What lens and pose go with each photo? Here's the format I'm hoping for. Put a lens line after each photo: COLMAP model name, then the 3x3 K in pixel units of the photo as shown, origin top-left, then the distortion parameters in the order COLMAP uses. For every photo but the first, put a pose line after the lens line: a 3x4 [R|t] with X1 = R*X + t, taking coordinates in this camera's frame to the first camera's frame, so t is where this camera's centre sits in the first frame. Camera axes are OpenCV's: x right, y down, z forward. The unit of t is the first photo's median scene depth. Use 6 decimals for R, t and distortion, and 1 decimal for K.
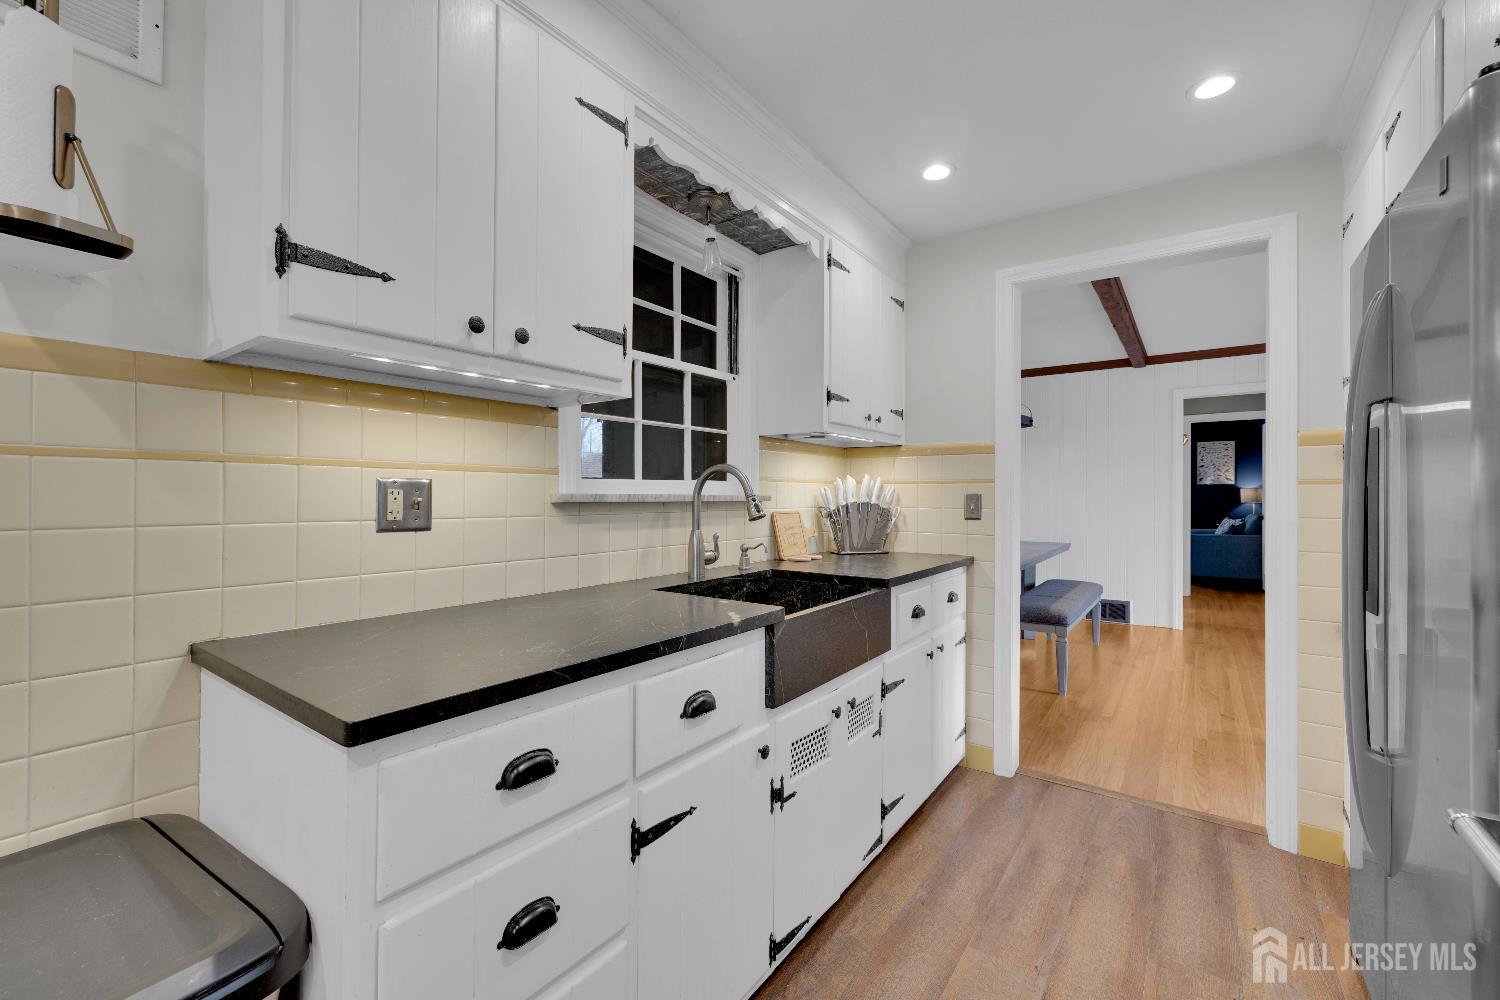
lens RADIAL K [[628.2, 0, 750.3], [0, 628.2, 499.0], [0, 0, 1]] dist [-0.002465, -0.000628]
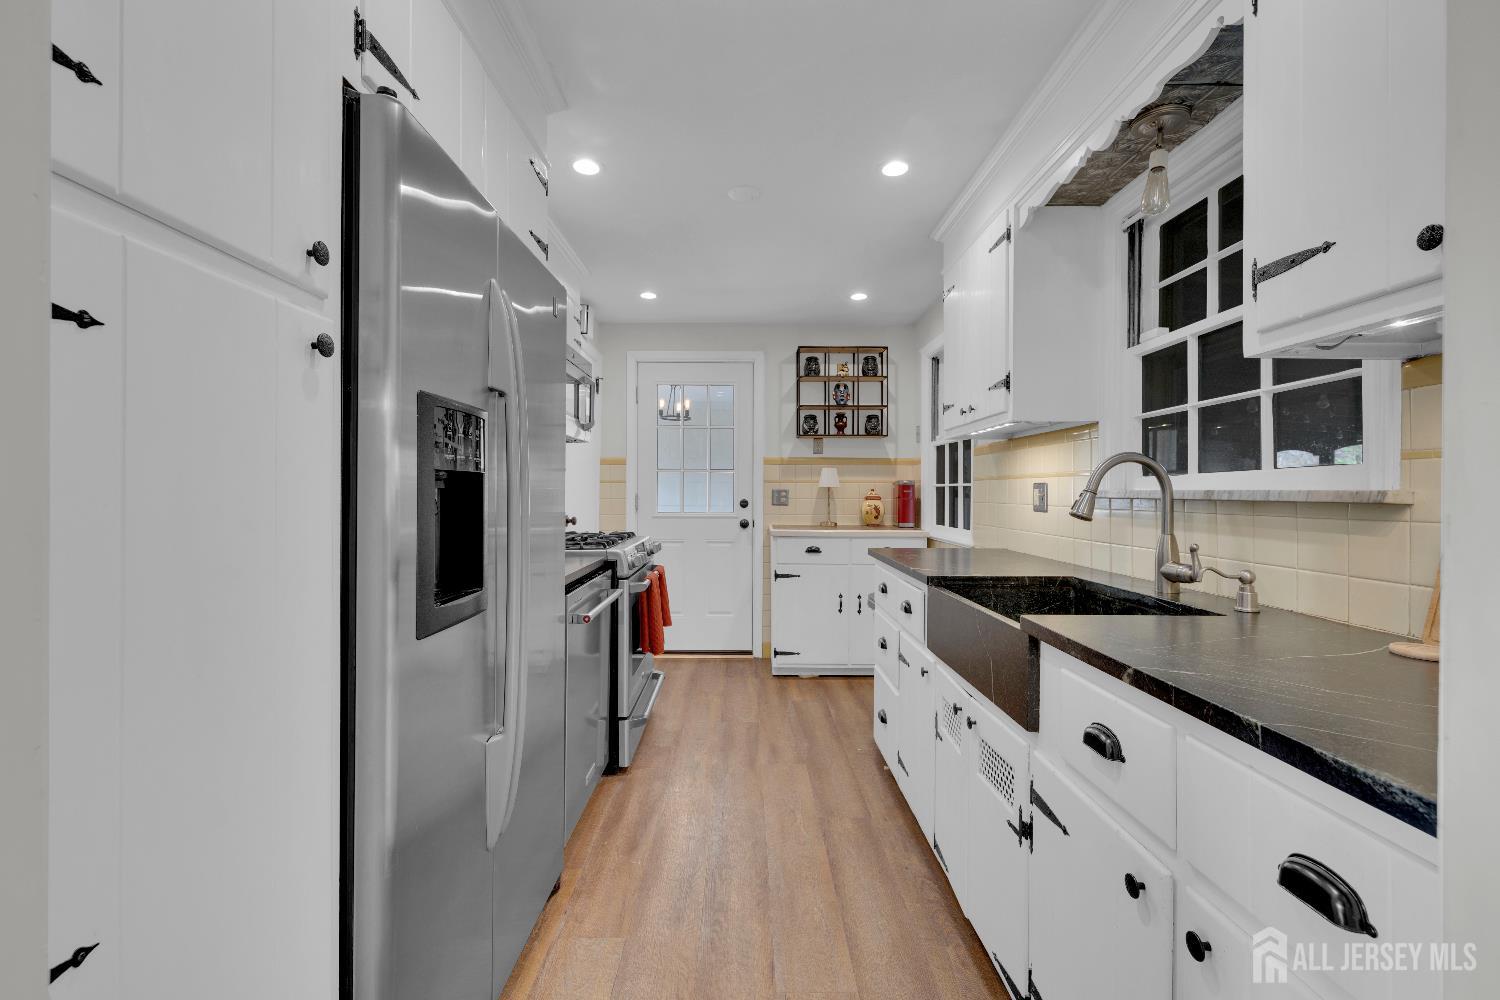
lens RADIAL K [[628.2, 0, 743.8], [0, 628.2, 494.9], [0, 0, 1]] dist [-0.002465, -0.000628]
pose [[-0.813904, -0.003427, -0.580990, 0.821799], [-0.010076, 0.999915, 0.008217, -0.002919], [0.580912, 0.012542, -0.813869, 1.333743]]
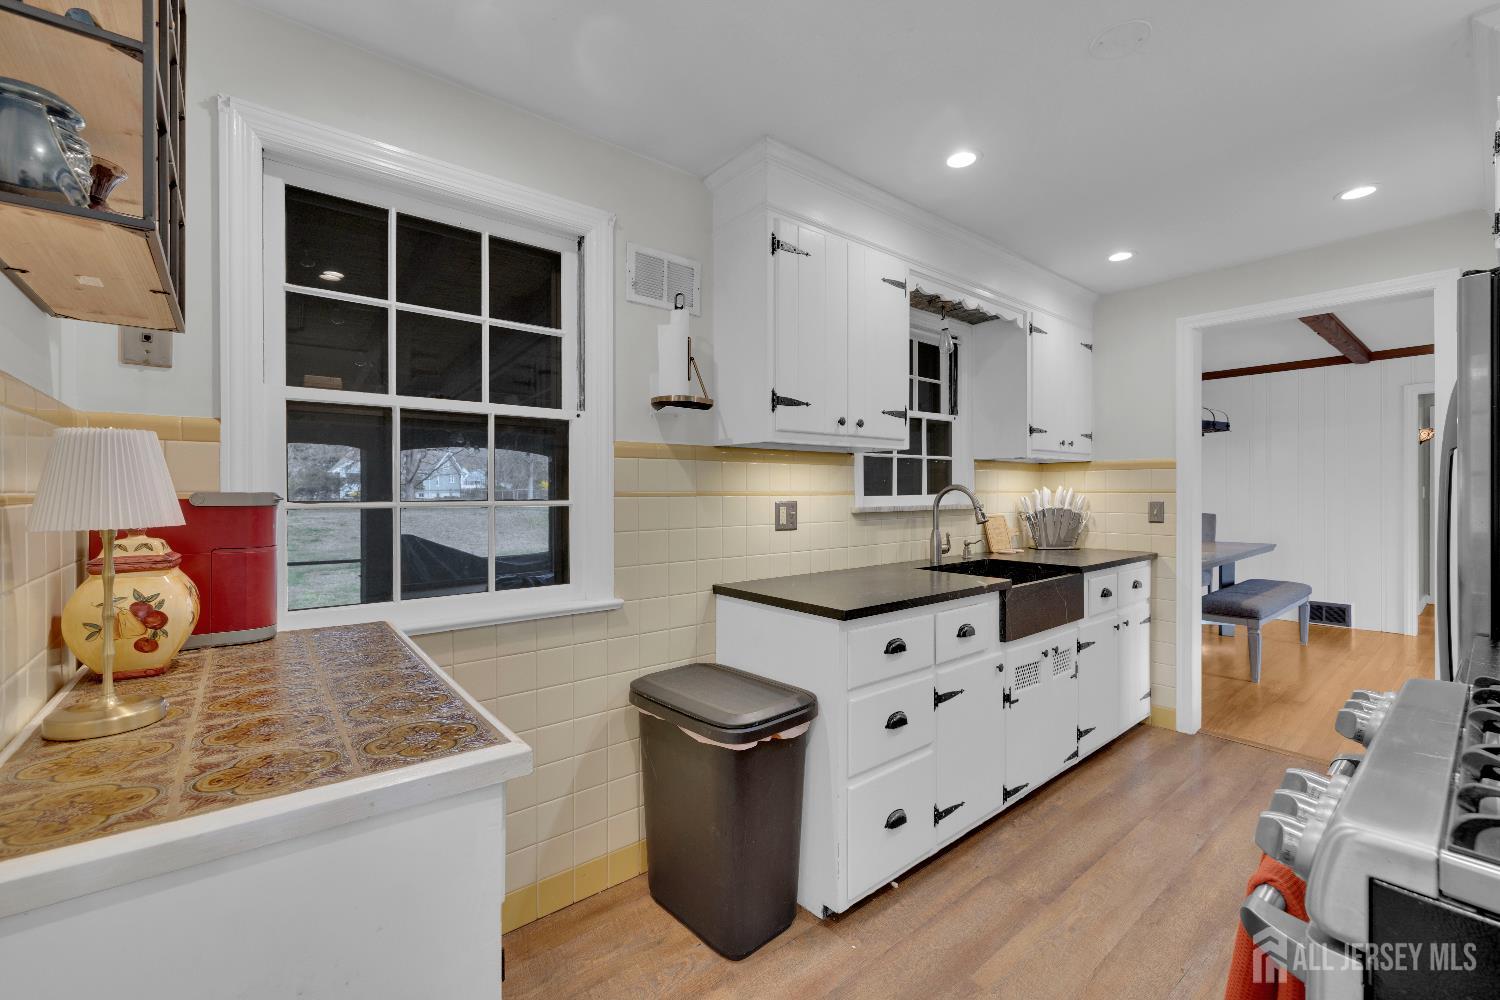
lens RADIAL K [[628.2, 0, 740.9], [0, 628.2, 497.8], [0, 0, 1]] dist [-0.002465, -0.000628]
pose [[0.964380, -0.005485, -0.264463, -0.136790], [0.006607, 0.999973, 0.003352, -0.033111], [0.264437, -0.004980, 0.964390, -0.524259]]
